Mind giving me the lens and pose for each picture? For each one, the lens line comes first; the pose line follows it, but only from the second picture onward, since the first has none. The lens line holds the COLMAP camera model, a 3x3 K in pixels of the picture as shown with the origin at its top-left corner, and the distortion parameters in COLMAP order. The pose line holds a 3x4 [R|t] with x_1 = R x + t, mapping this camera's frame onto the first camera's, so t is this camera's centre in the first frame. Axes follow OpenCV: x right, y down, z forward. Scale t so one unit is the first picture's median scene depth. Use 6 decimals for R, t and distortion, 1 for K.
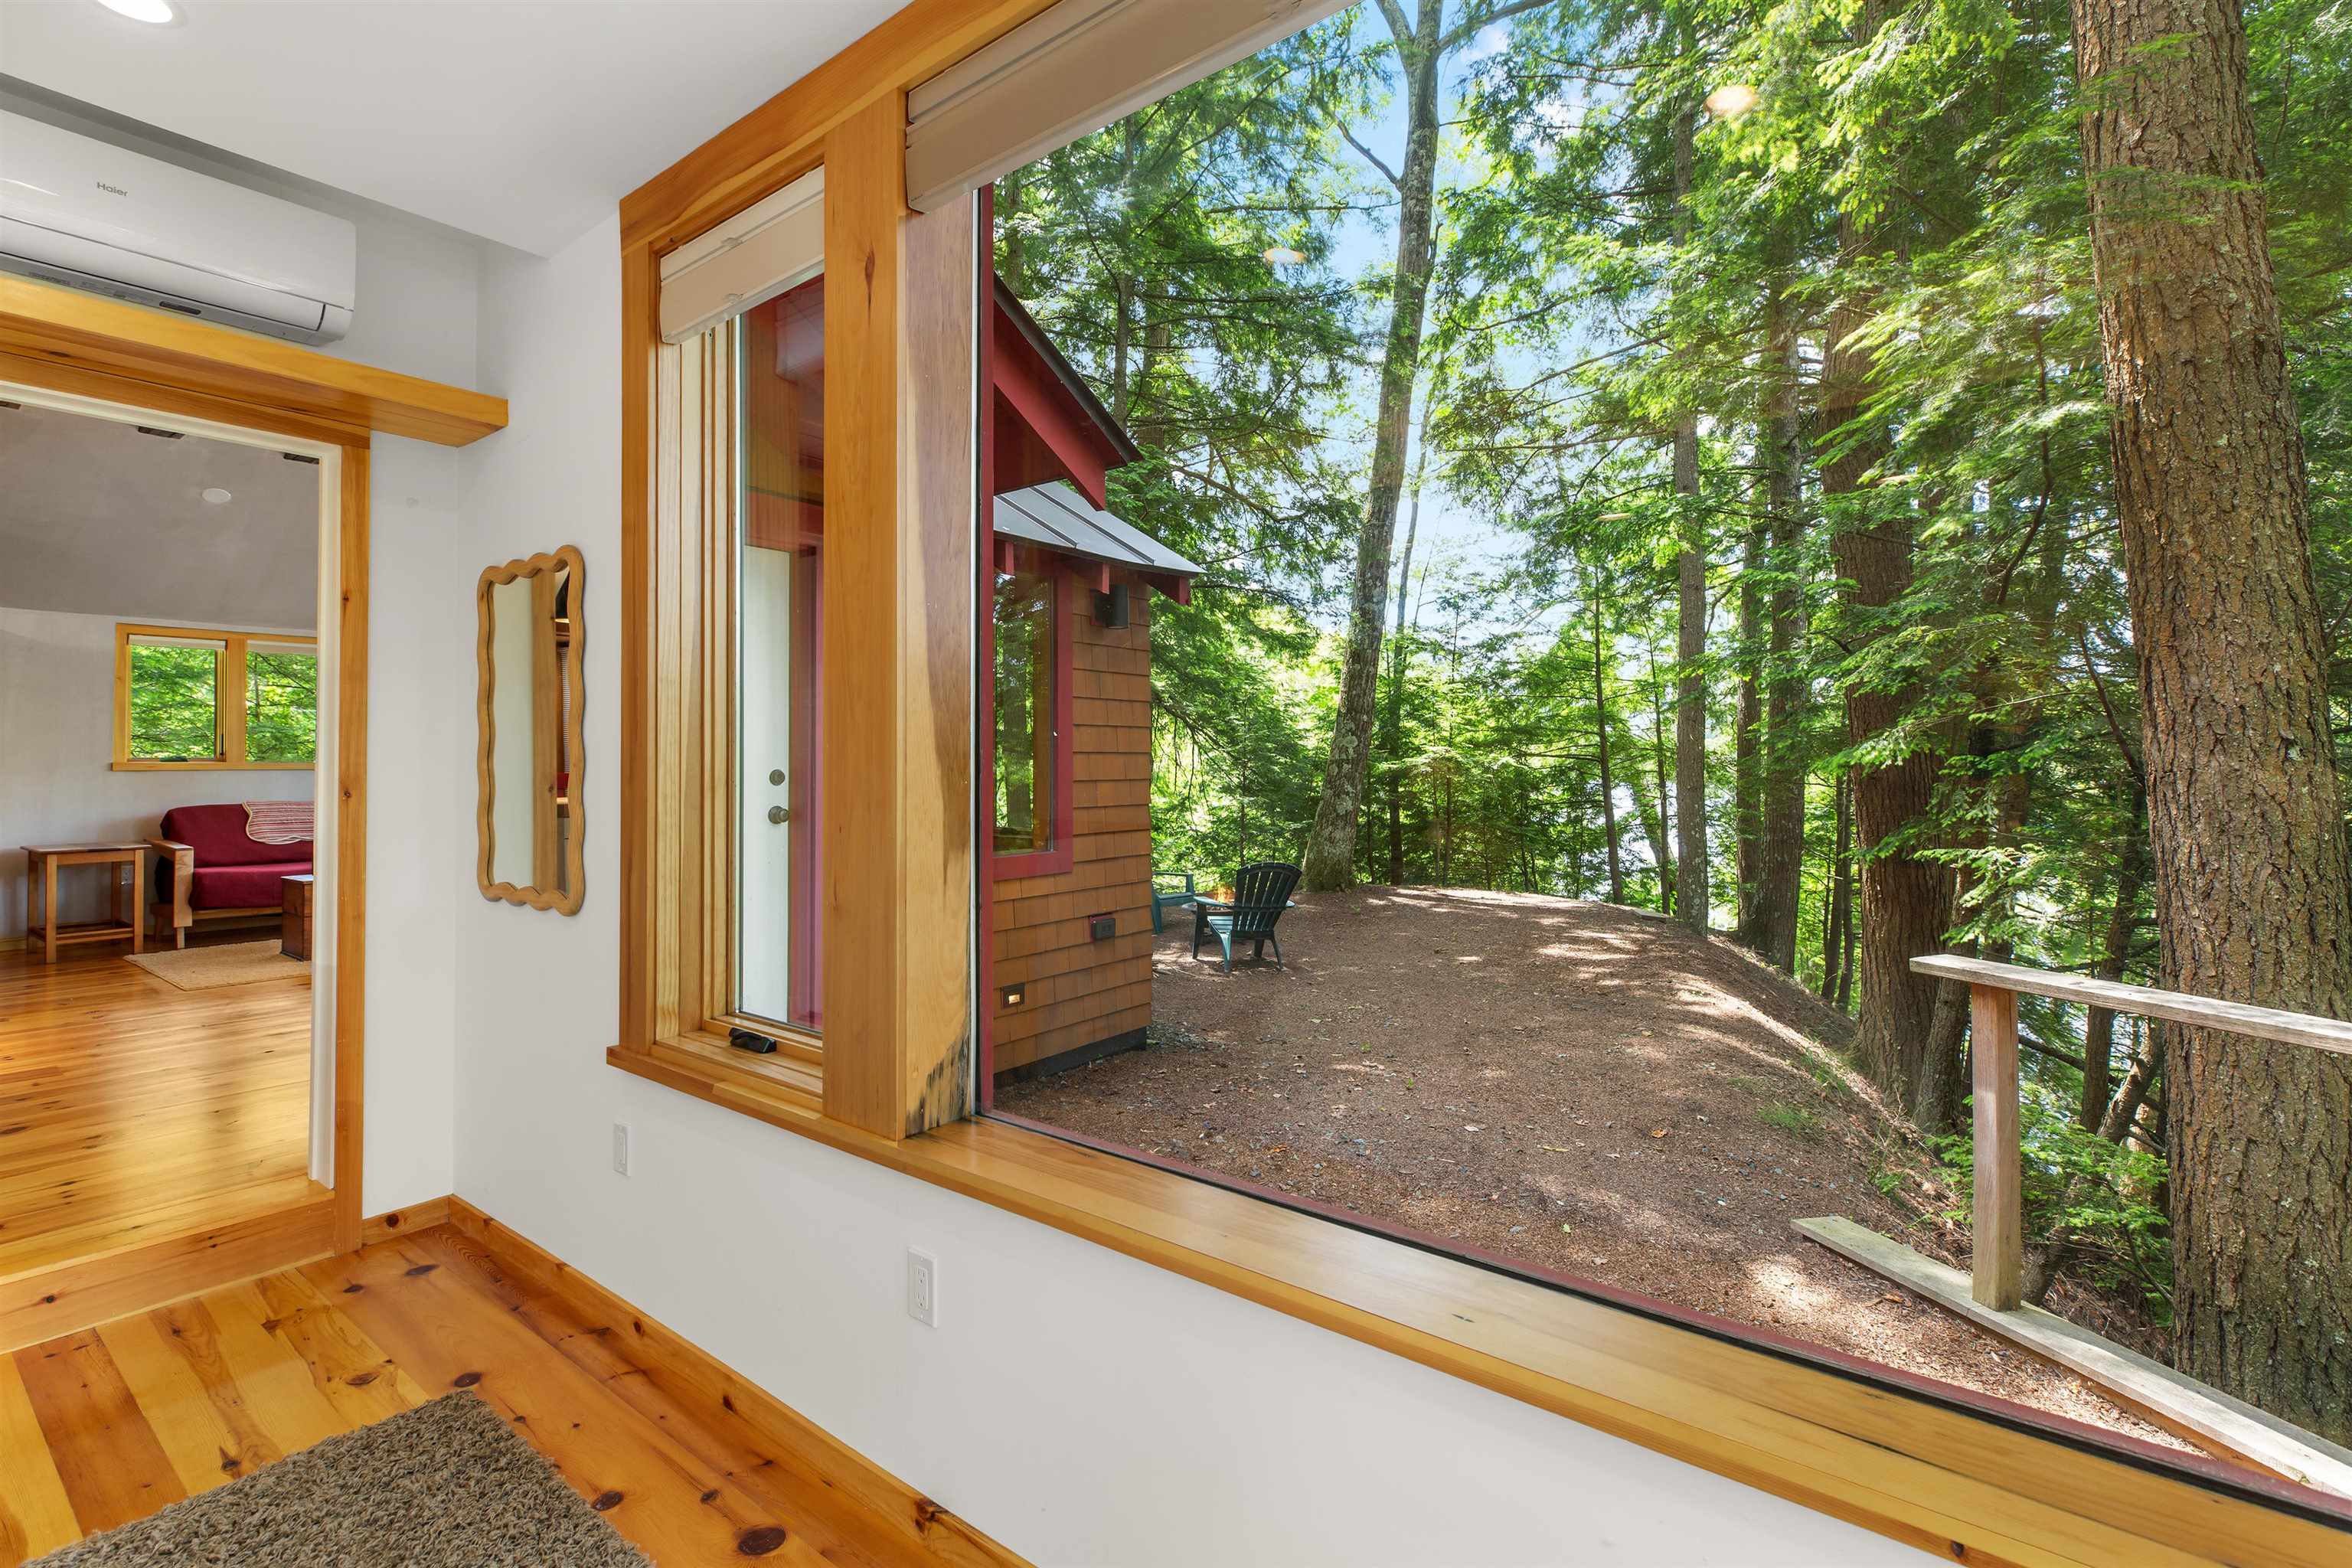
lens RADIAL K [[1061.7, 0, 1176.0], [0, 1061.7, 769.9], [0, 0, 1]] dist [0.004200, -0.000363]
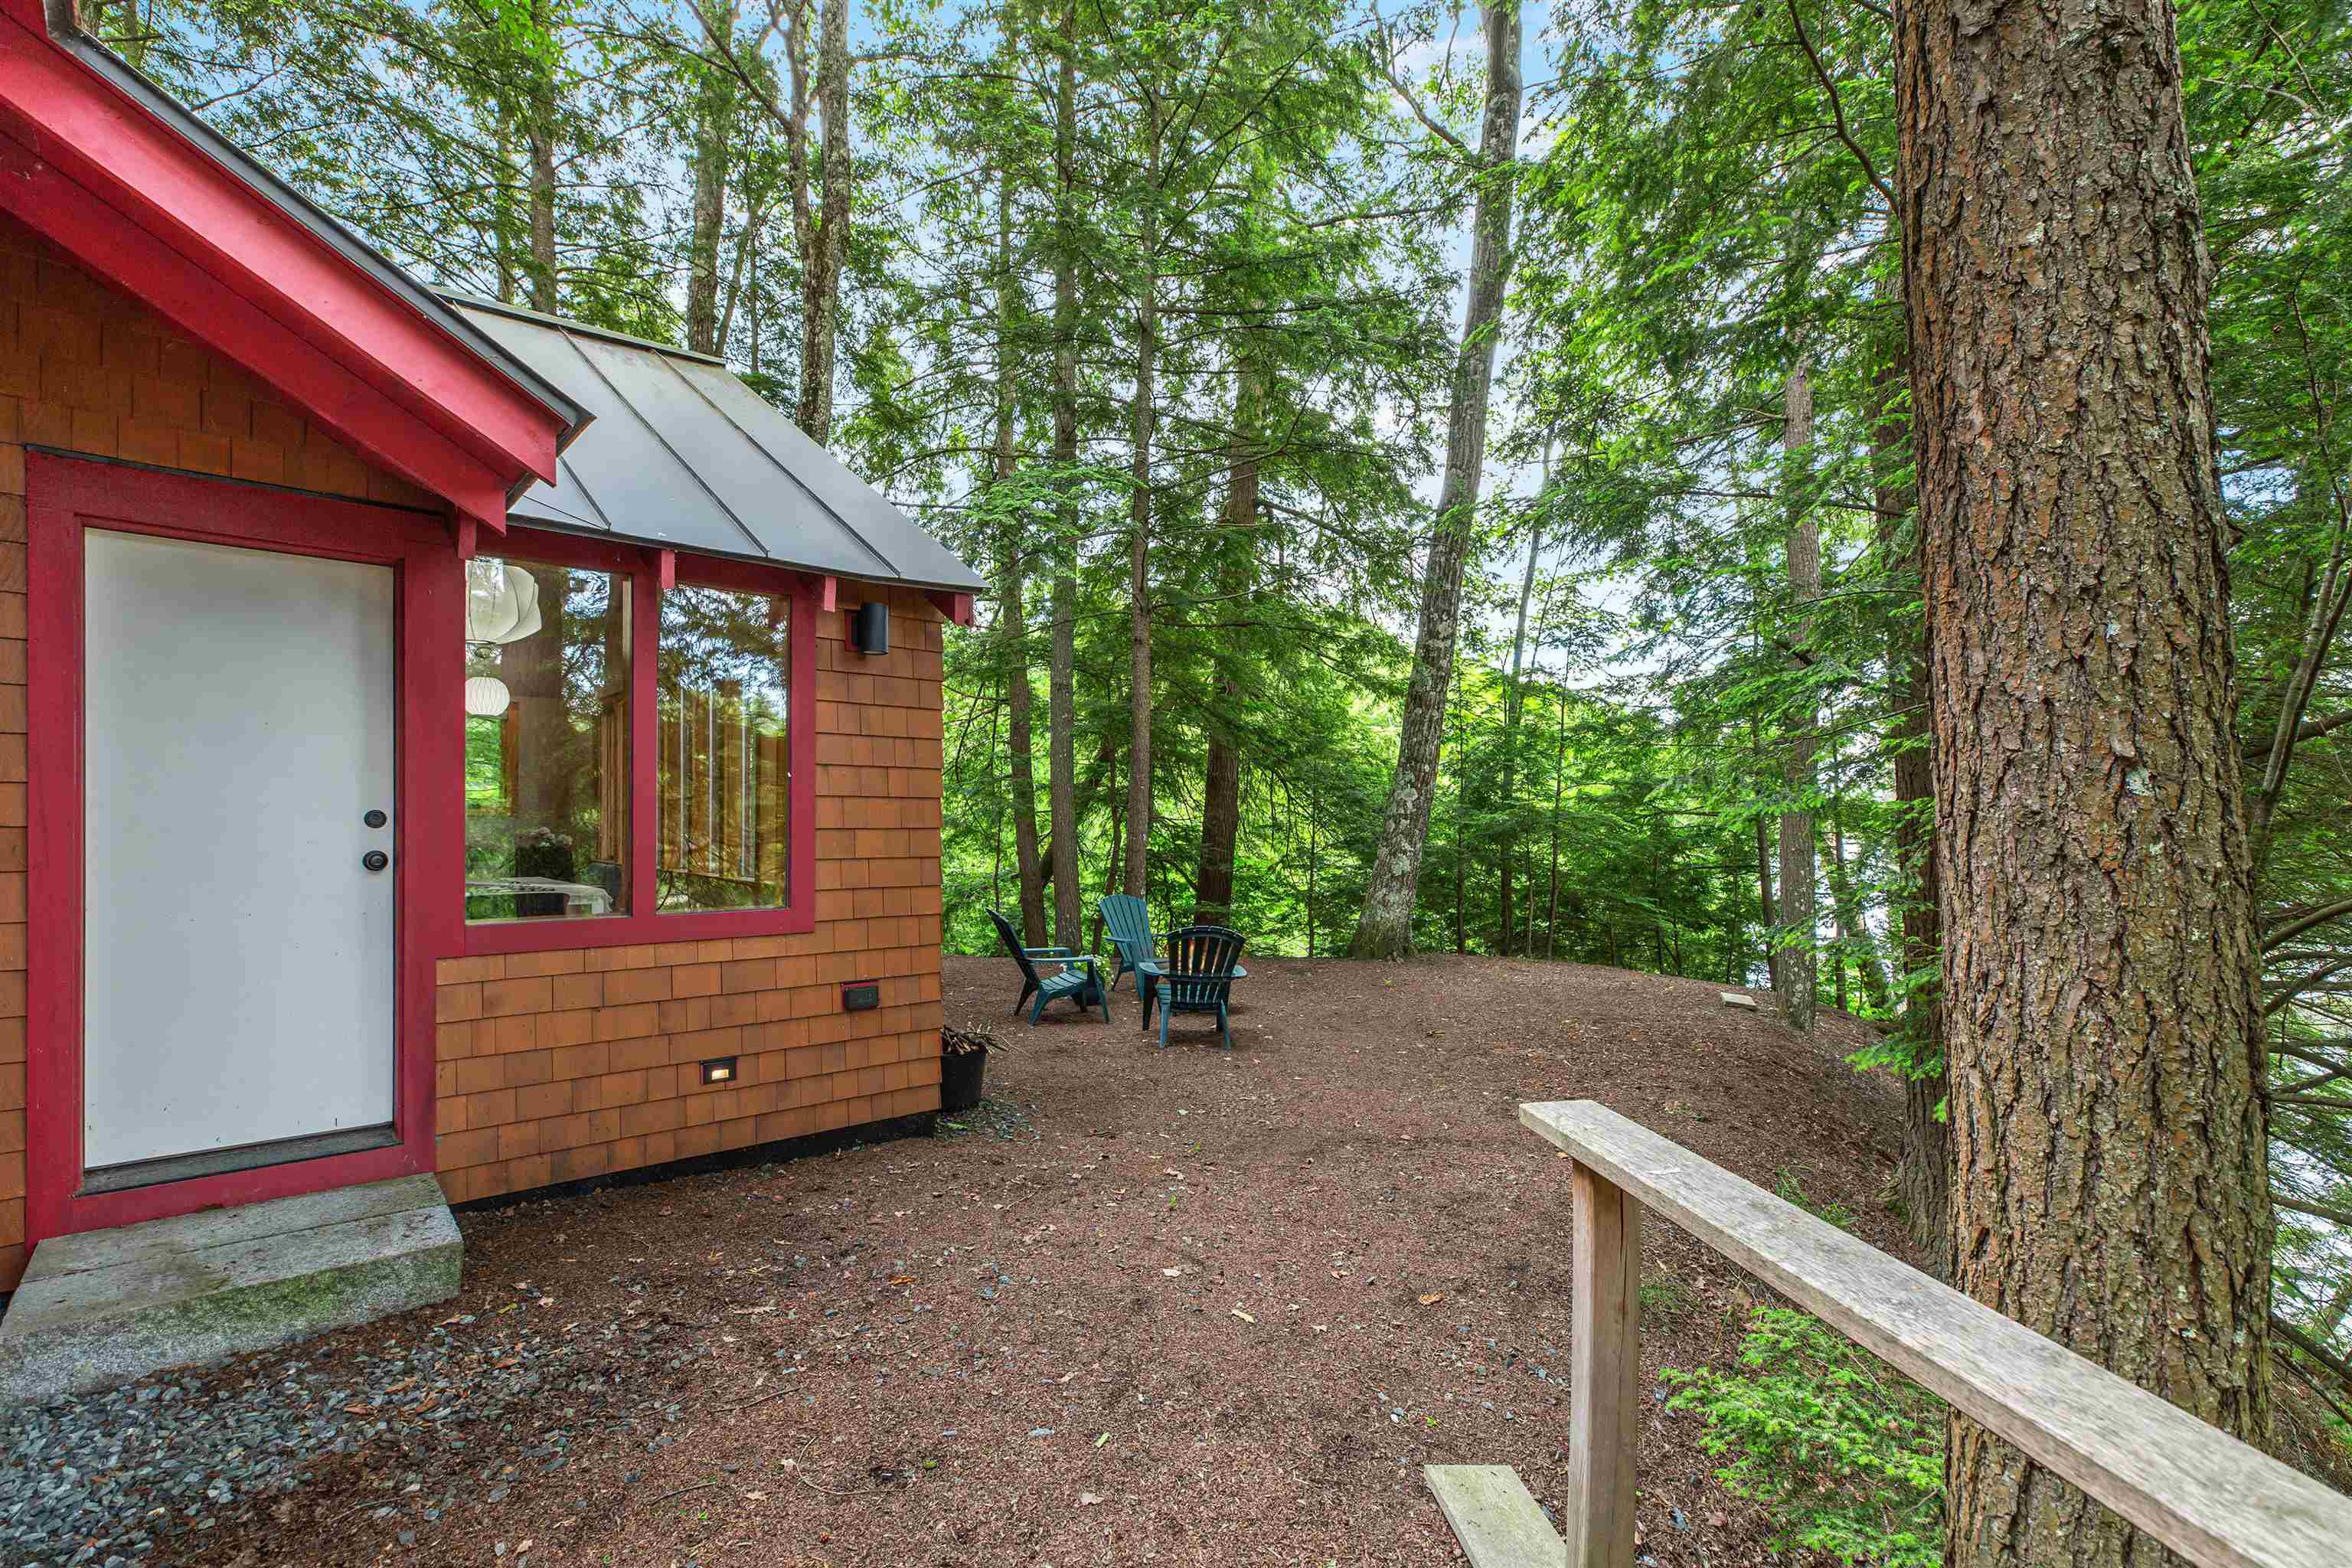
lens RADIAL K [[1061.7, 0, 1177.3], [0, 1061.7, 843.8], [0, 0, 1]] dist [0.004200, -0.000363]
pose [[0.980490, 0.011542, -0.196231, 0.650851], [-0.008651, 0.999841, 0.015586, 0.011677], [0.196379, -0.013584, 0.980434, 0.349232]]
